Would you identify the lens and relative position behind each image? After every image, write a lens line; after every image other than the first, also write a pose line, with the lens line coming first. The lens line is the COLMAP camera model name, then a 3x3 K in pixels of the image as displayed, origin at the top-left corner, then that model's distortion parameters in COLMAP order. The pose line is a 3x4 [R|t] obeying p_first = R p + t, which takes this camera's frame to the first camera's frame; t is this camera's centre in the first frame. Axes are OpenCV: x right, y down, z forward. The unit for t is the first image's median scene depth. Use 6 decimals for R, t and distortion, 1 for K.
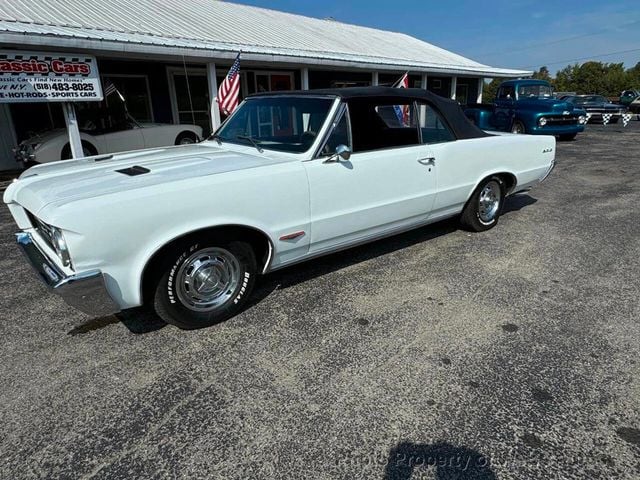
lens RADIAL K [[398.9, 0, 317.0], [0, 398.9, 239.2], [0, 0, 1]] dist [-0.005895, 0.003776]
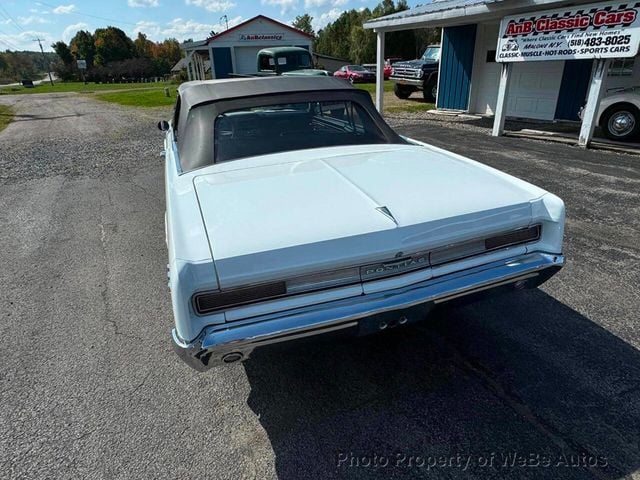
lens RADIAL K [[398.9, 0, 319.8], [0, 398.9, 241.5], [0, 0, 1]] dist [-0.005895, 0.003776]
pose [[-0.308214, 0.416037, -0.855522, 1.166152], [-0.265105, 0.826115, 0.497245, -0.651972], [0.913632, 0.380061, -0.144326, 1.635602]]
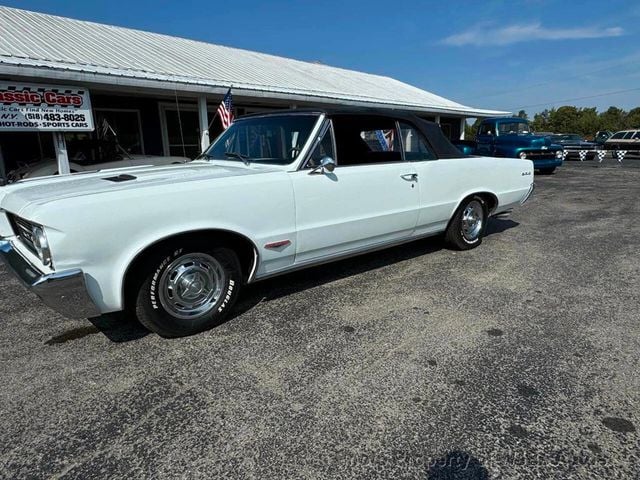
lens RADIAL K [[398.9, 0, 318.2], [0, 398.9, 240.9], [0, 0, 1]] dist [-0.005895, 0.003776]
pose [[0.999579, -0.003222, 0.028820, 0.008955], [0.005785, 0.995988, -0.089297, 0.058877], [-0.028417, 0.089426, 0.995588, -0.003957]]
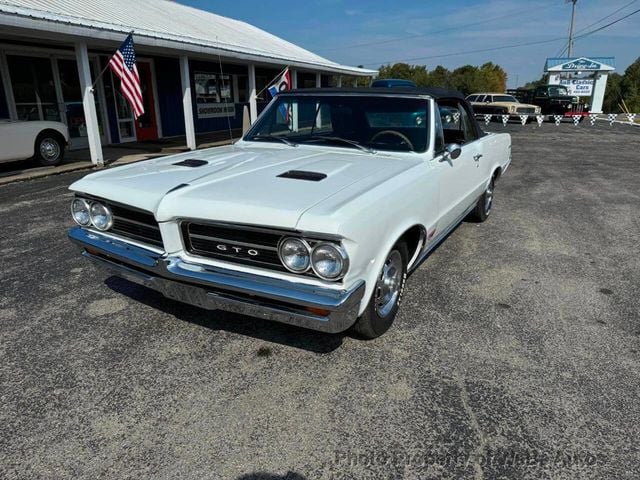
lens RADIAL K [[447.4, 0, 317.8], [0, 447.4, 242.9], [0, 0, 1]] dist [0.022458, -0.028494]
pose [[0.921072, -0.095382, 0.377529, -0.610920], [0.101327, 0.994845, 0.004132, -0.014702], [-0.375977, 0.034448, 0.925988, 0.040011]]
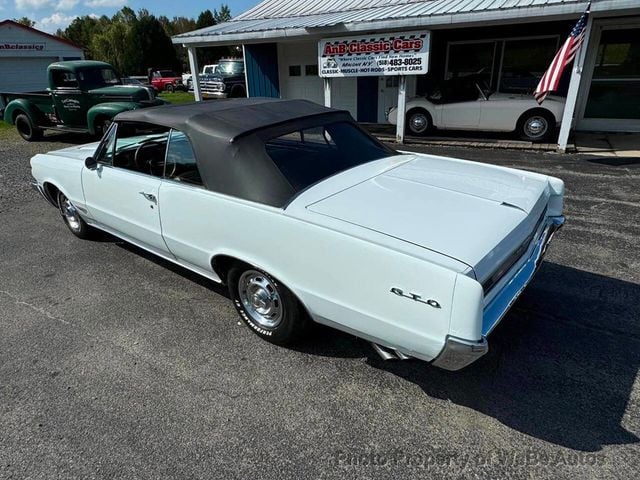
lens RADIAL K [[398.9, 0, 316.3], [0, 398.9, 238.1], [0, 0, 1]] dist [-0.005895, 0.003776]
pose [[0.238224, 0.398828, -0.885542, 1.233127], [-0.282966, 0.900737, 0.329550, -0.527005], [0.929075, 0.172071, 0.327432, 1.083045]]
